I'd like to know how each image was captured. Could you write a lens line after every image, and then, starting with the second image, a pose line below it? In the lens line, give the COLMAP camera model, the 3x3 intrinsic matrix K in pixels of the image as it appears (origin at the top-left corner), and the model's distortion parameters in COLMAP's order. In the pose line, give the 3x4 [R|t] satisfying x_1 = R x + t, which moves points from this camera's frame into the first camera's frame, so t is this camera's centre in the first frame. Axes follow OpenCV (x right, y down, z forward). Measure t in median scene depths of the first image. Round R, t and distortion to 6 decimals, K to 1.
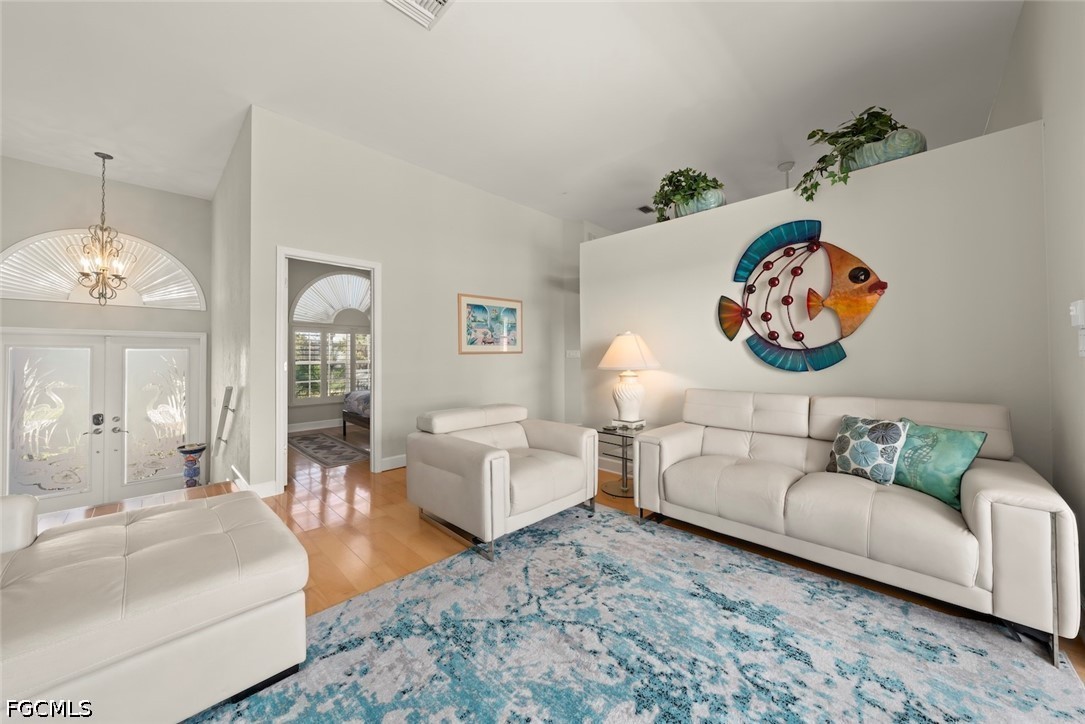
lens RADIAL K [[382.8, 0, 543.1], [0, 382.8, 354.6], [0, 0, 1]] dist [-0.000461, -0.000120]
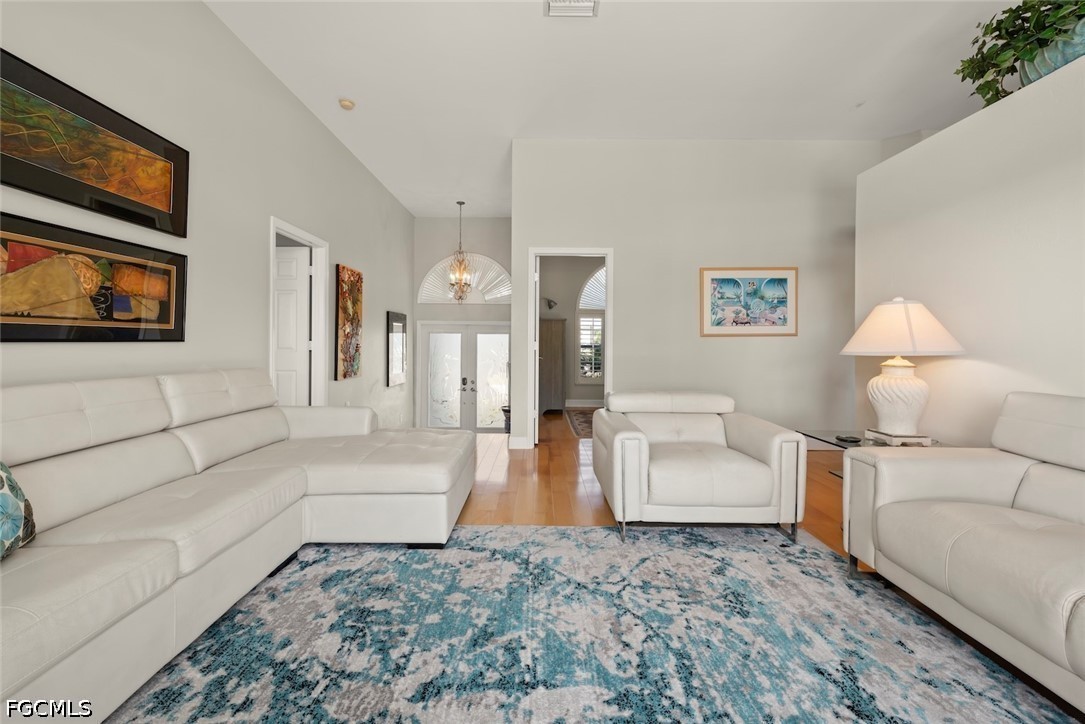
lens RADIAL K [[431.0, 0, 546.4], [0, 431.0, 352.6], [0, 0, 1]] dist [0.002856, -0.000953]
pose [[0.706225, 0.021915, -0.707648, 0.537658], [-0.007577, 0.999698, 0.023398, 0.034313], [0.707947, -0.011162, 0.706178, 0.097412]]
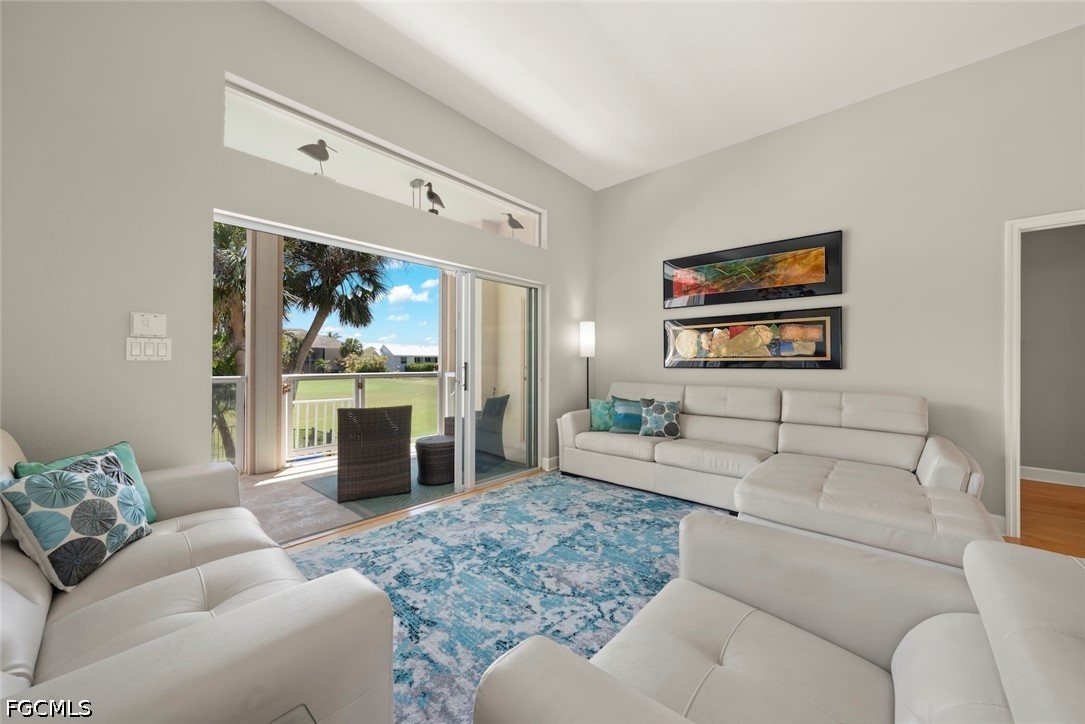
lens RADIAL K [[382.8, 0, 534.8], [0, 382.8, 358.3], [0, 0, 1]] dist [-0.000461, -0.000120]
pose [[-0.999576, 0.006536, -0.028373, 0.162275], [0.006965, 0.999863, -0.015029, 0.013786], [0.028271, -0.015220, -0.999484, 1.772222]]
